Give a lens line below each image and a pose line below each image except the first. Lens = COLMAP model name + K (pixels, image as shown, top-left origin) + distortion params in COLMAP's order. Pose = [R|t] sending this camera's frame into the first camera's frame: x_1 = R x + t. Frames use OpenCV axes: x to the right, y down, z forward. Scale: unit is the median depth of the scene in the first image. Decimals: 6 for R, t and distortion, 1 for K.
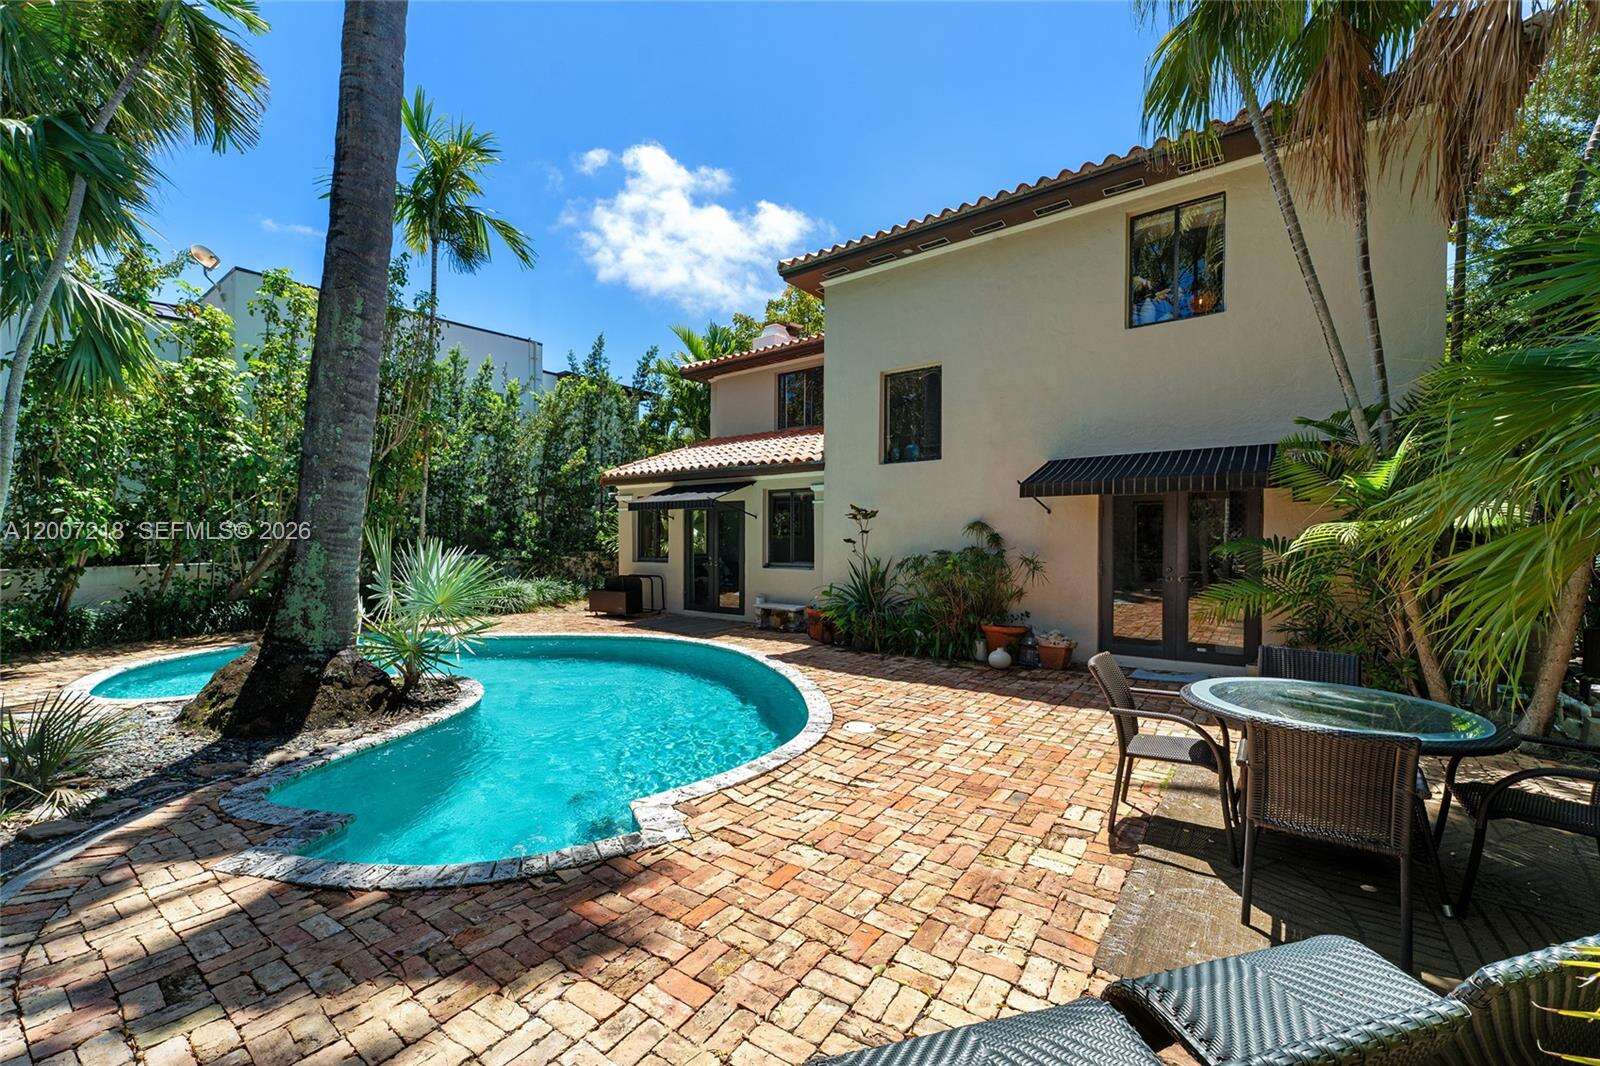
lens RADIAL K [[648.6, 0, 781.5], [0, 648.6, 569.5], [0, 0, 1]] dist [0.002878, 0.000059]
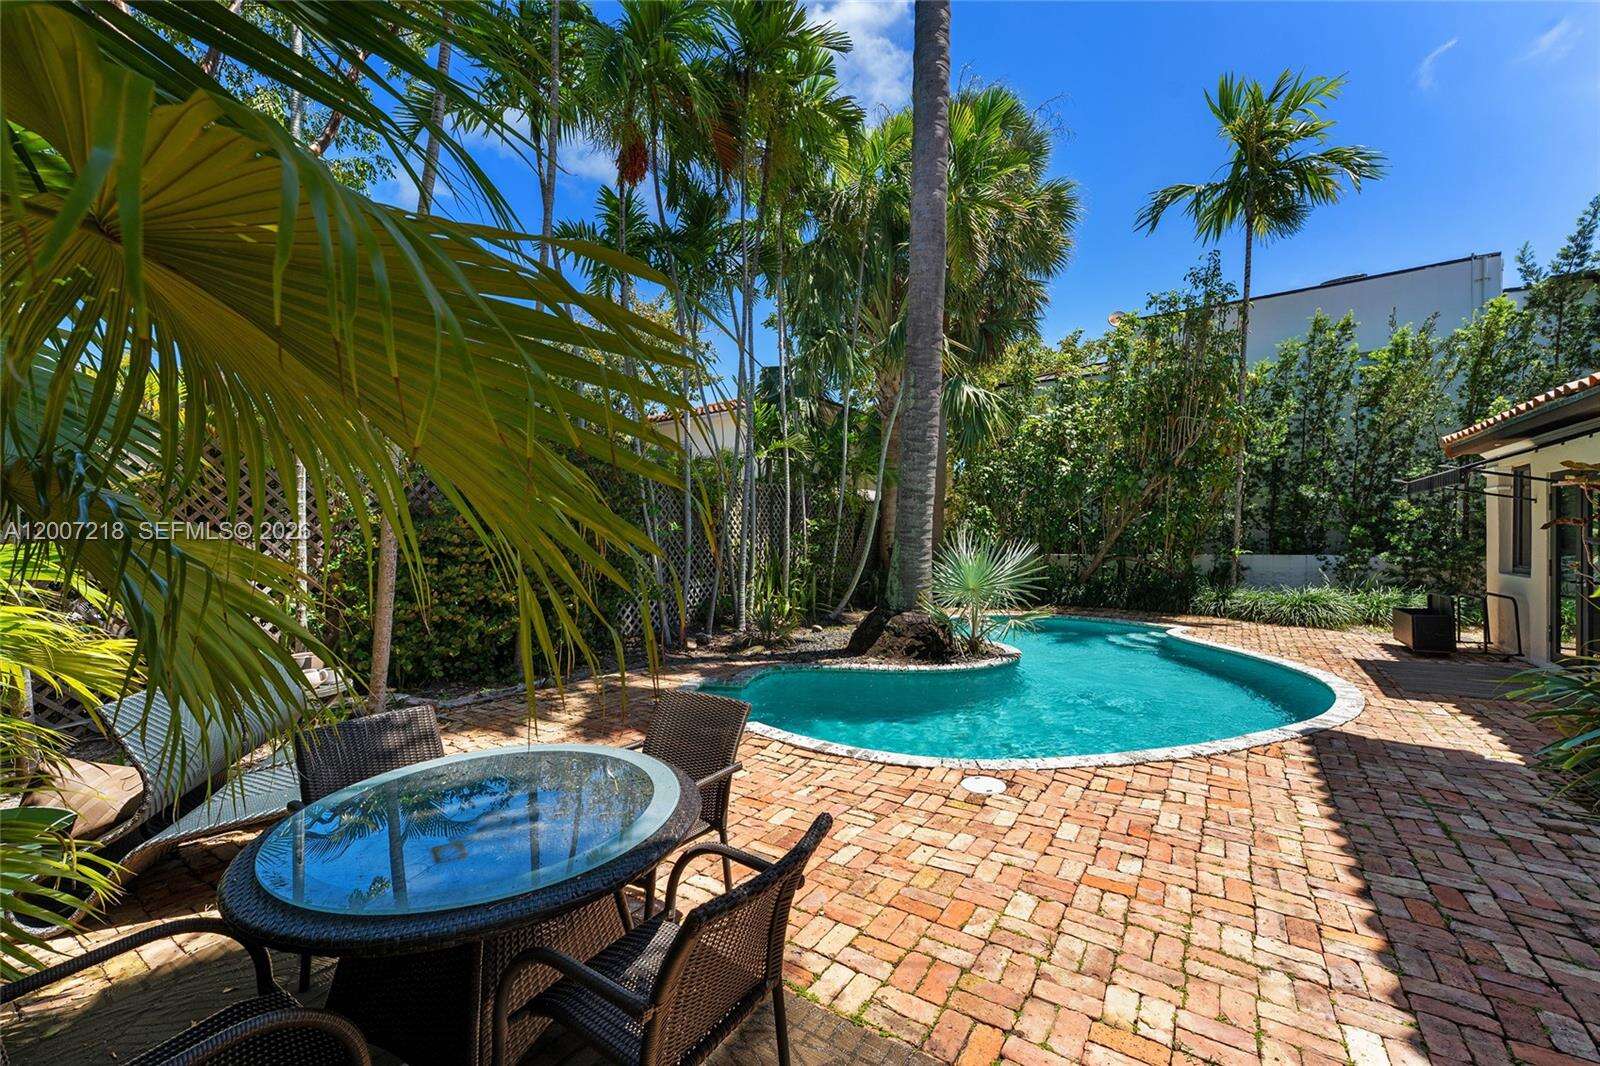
lens RADIAL K [[628.6, 0, 792.3], [0, 628.6, 550.8], [0, 0, 1]] dist [0.000731, 0.000233]
pose [[0.061246, 0.025479, -0.997797, 0.840730], [-0.044172, 0.998764, 0.022792, -0.040682], [0.997145, 0.042679, 0.062296, 0.714027]]
